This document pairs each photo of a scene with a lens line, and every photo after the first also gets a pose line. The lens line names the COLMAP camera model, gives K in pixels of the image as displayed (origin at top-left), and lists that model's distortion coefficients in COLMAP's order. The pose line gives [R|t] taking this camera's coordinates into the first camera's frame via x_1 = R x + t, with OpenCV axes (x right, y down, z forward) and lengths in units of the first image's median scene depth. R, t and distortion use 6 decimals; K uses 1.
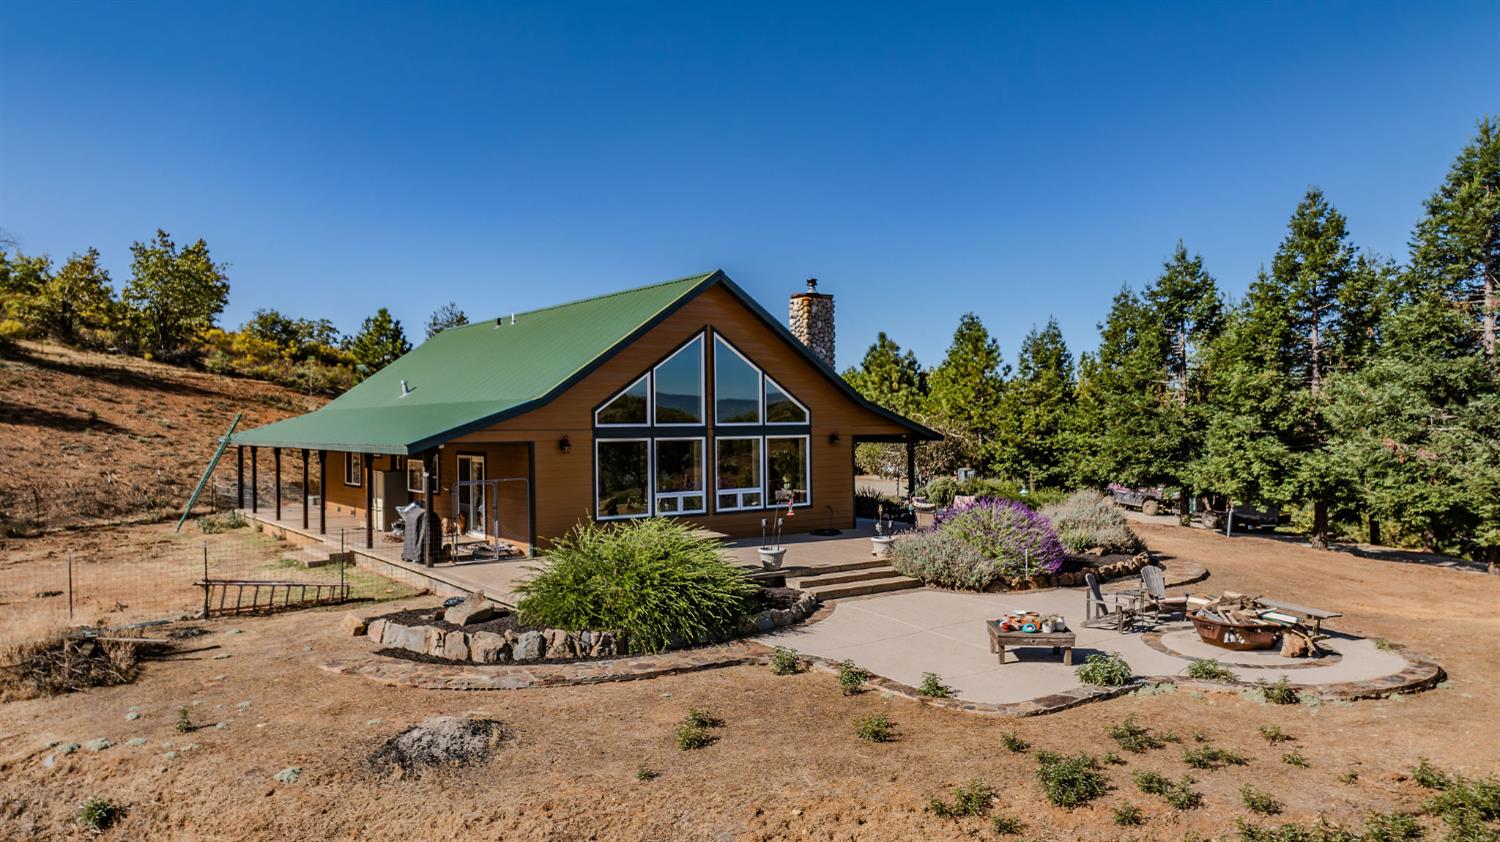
lens RADIAL K [[1024.6, 0, 751.6], [0, 1024.6, 420.3], [0, 0, 1]] dist [-0.011360, -0.001370]
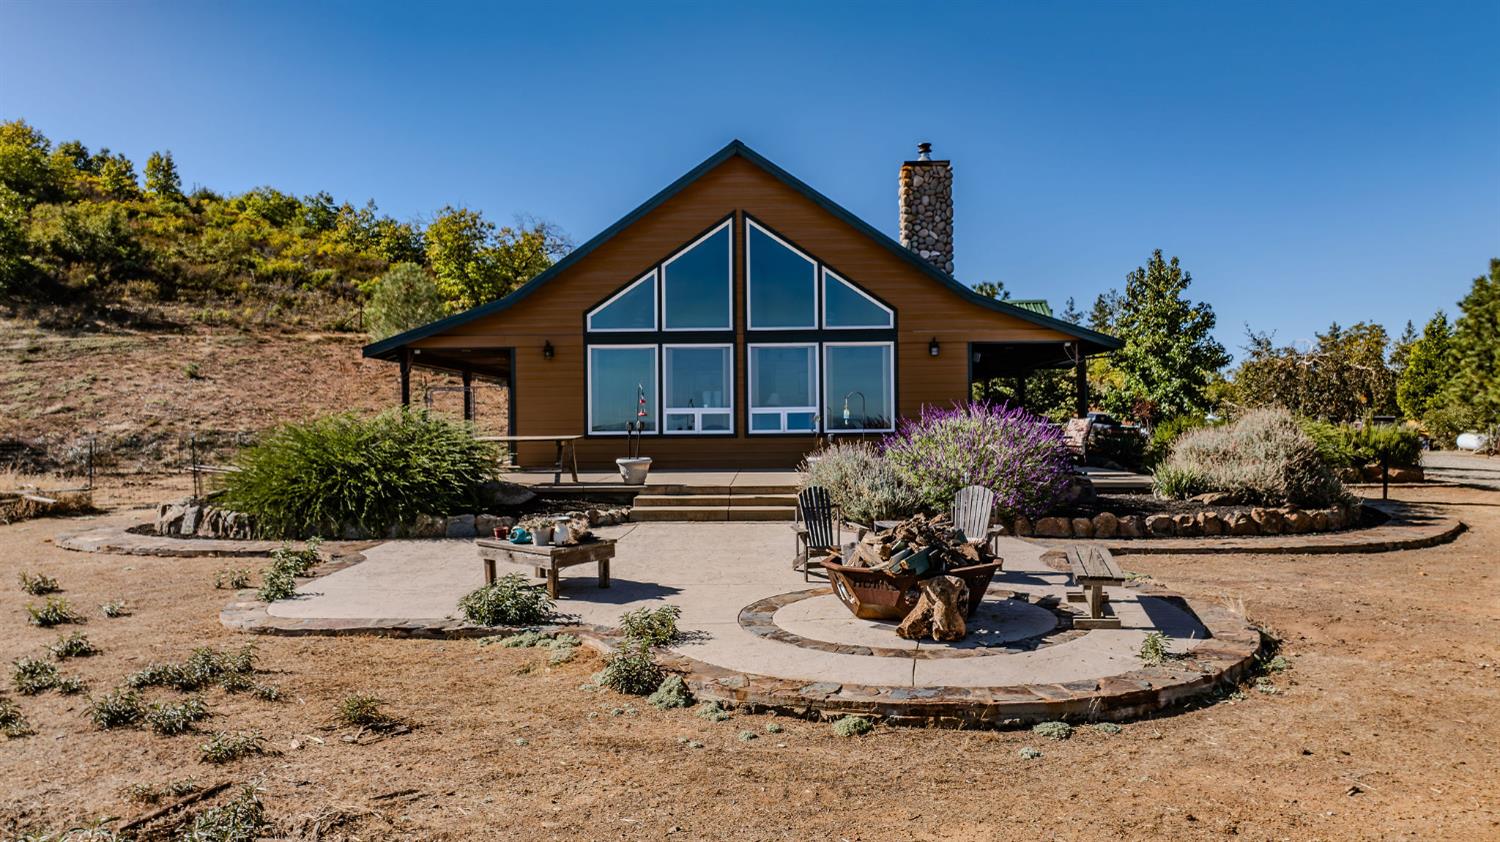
lens RADIAL K [[1024.6, 0, 749.8], [0, 1024.6, 423.0], [0, 0, 1]] dist [-0.011360, -0.001370]
pose [[0.796222, 0.001638, -0.605002, 0.468918], [0.002871, 0.999975, 0.006485, 0.075298], [0.604997, -0.006901, 0.796198, 0.337893]]
